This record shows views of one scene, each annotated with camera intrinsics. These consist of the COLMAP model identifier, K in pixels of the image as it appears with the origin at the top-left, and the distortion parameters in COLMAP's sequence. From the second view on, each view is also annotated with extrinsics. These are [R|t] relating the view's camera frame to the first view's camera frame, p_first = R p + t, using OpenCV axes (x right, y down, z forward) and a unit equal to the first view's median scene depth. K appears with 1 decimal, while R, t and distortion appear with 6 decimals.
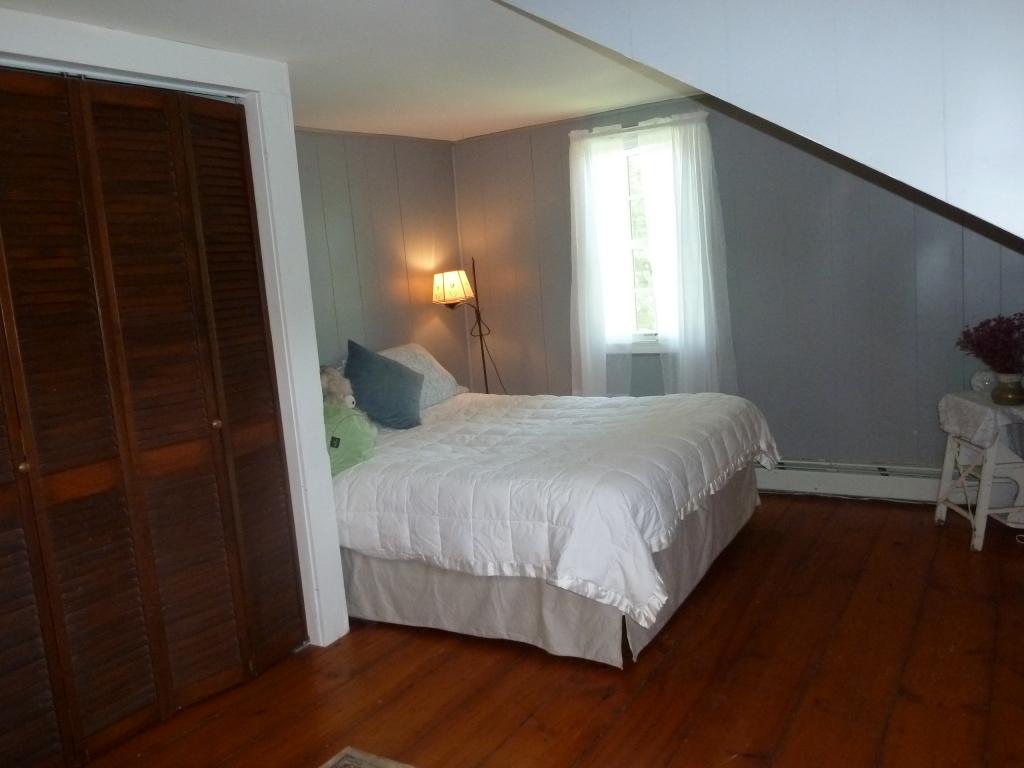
lens RADIAL K [[796.6, 0, 512.0], [0, 796.6, 384.0], [0, 0, 1]] dist [-0.034113, 0.003616]
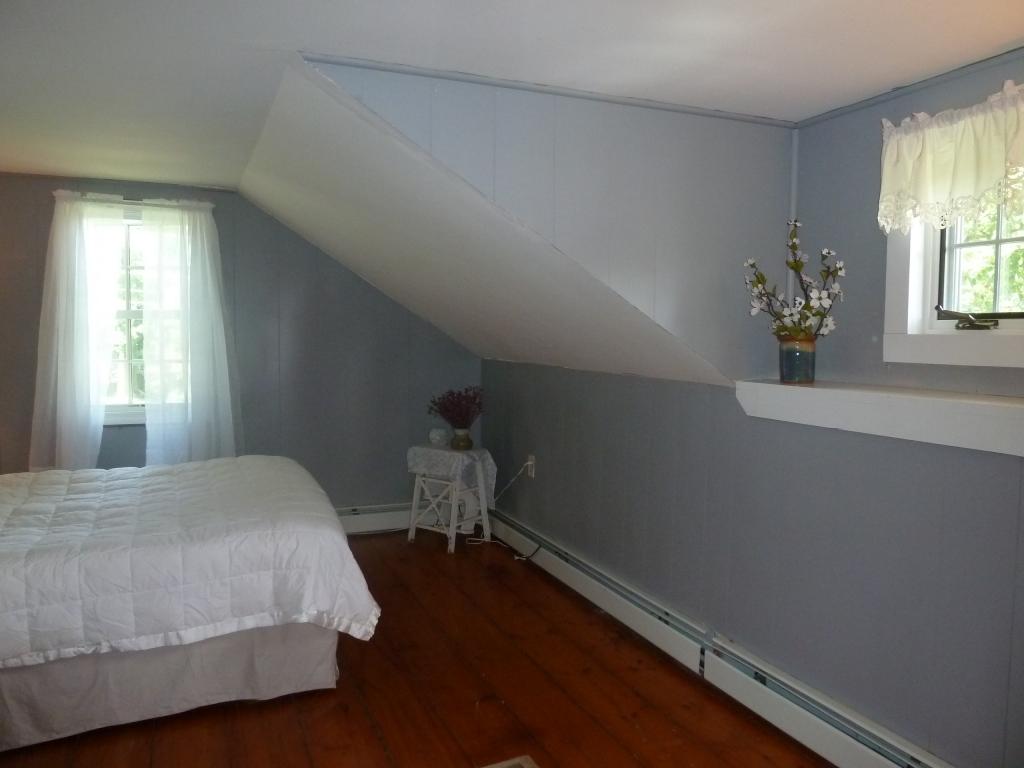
lens RADIAL K [[759.3, 0, 512.0], [0, 759.3, 384.0], [0, 0, 1]] dist [-0.000889, 0.000245]
pose [[0.574869, 0.025579, 0.817846, -0.500193], [0.059587, 0.995549, -0.073021, 0.013175], [-0.816073, 0.090711, 0.570786, 0.097531]]
